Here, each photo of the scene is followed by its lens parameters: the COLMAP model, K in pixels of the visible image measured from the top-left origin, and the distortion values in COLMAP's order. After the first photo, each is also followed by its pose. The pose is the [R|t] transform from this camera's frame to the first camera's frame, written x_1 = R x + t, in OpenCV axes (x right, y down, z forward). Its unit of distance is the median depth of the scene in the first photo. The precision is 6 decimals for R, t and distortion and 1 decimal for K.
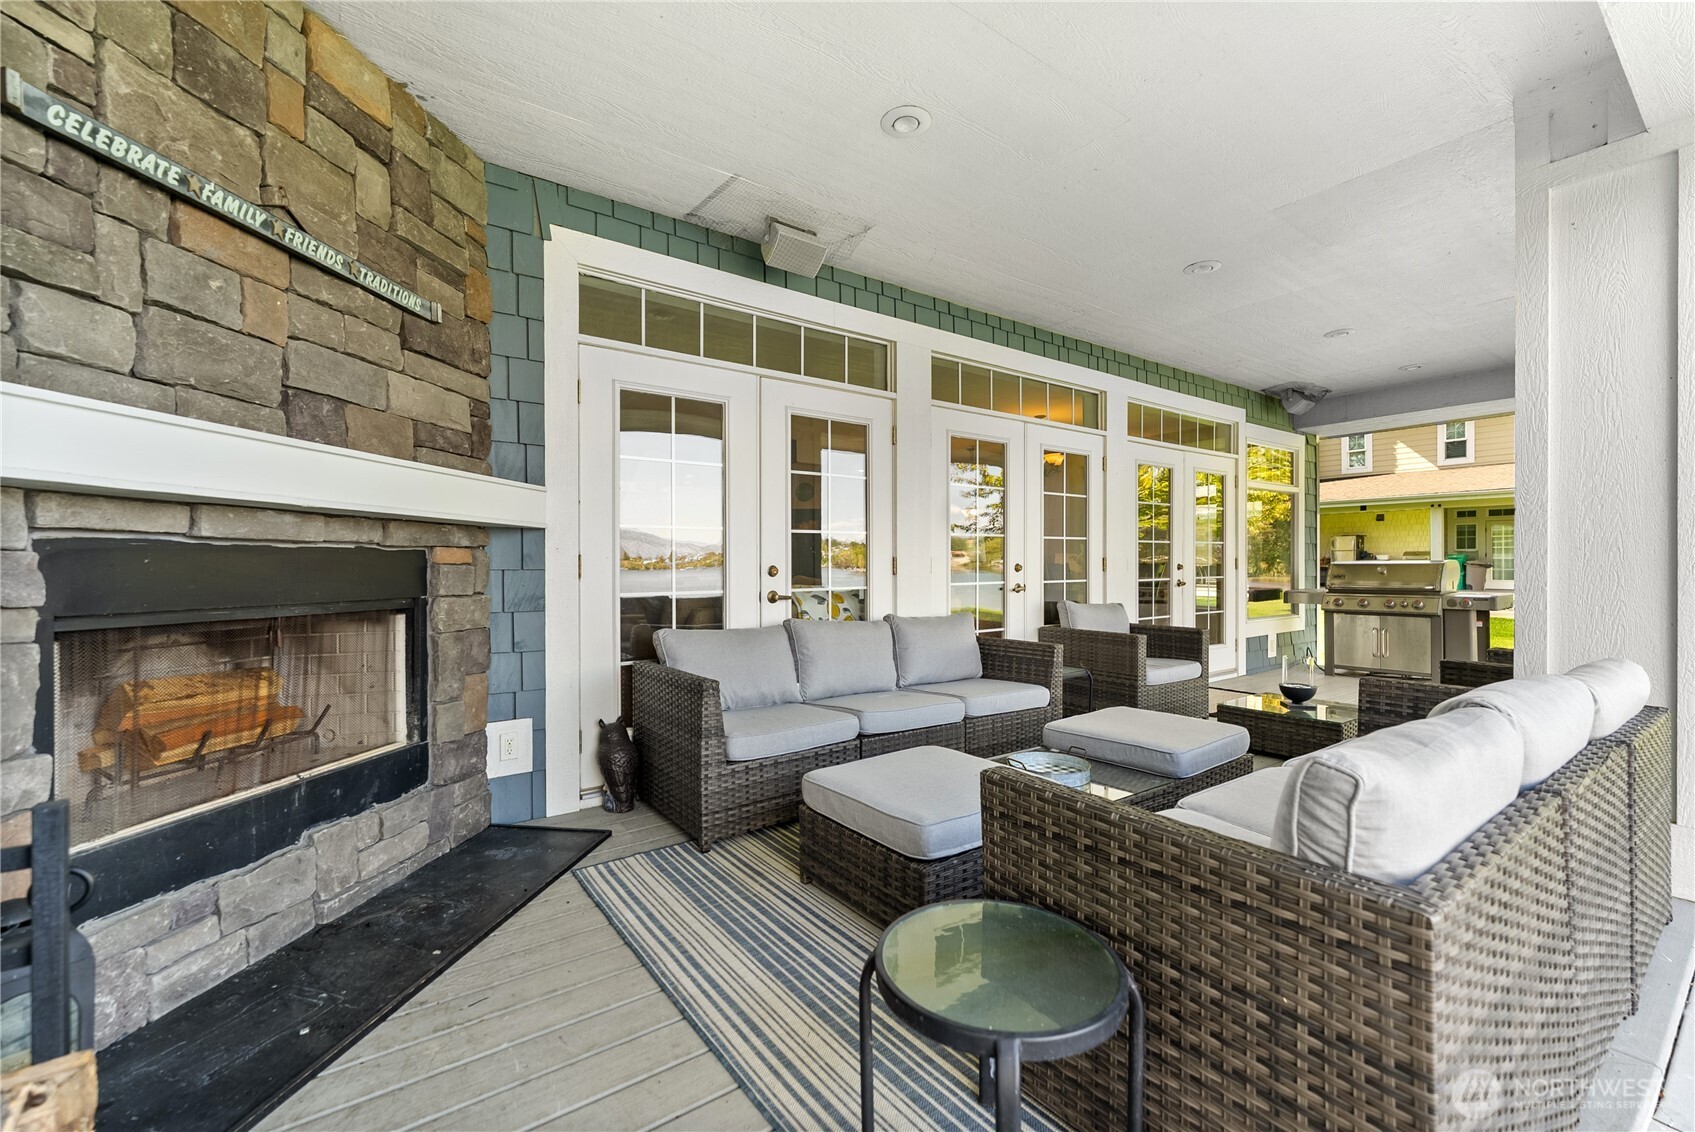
lens RADIAL K [[703.0, 0, 847.3], [0, 703.0, 561.8], [0, 0, 1]] dist [0.000576, 0.000033]
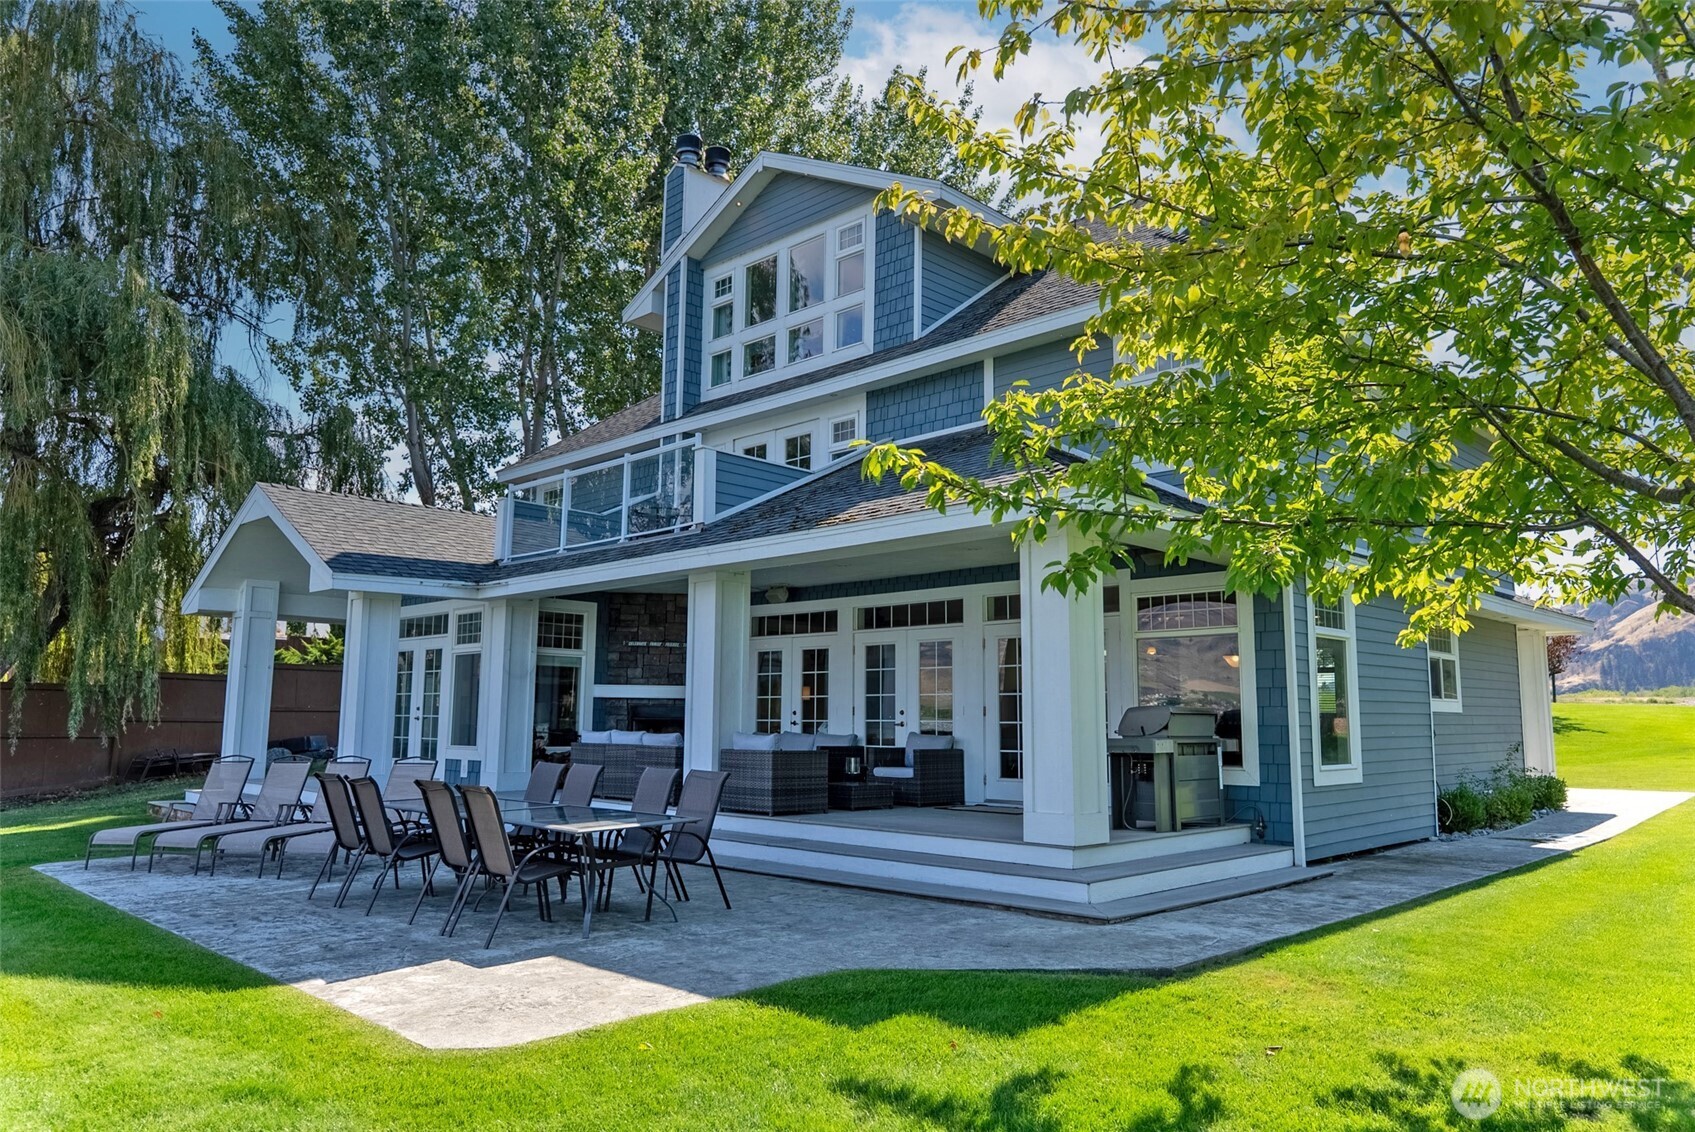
lens RADIAL K [[1161.9, 0, 847.9], [0, 1161.9, 564.0], [0, 0, 1]] dist [-0.005642, -0.003768]
pose [[0.157713, -0.127823, -0.979177, 3.893178], [-0.013701, 0.991208, -0.131600, 0.028747], [0.987390, 0.034171, 0.154576, 0.484496]]
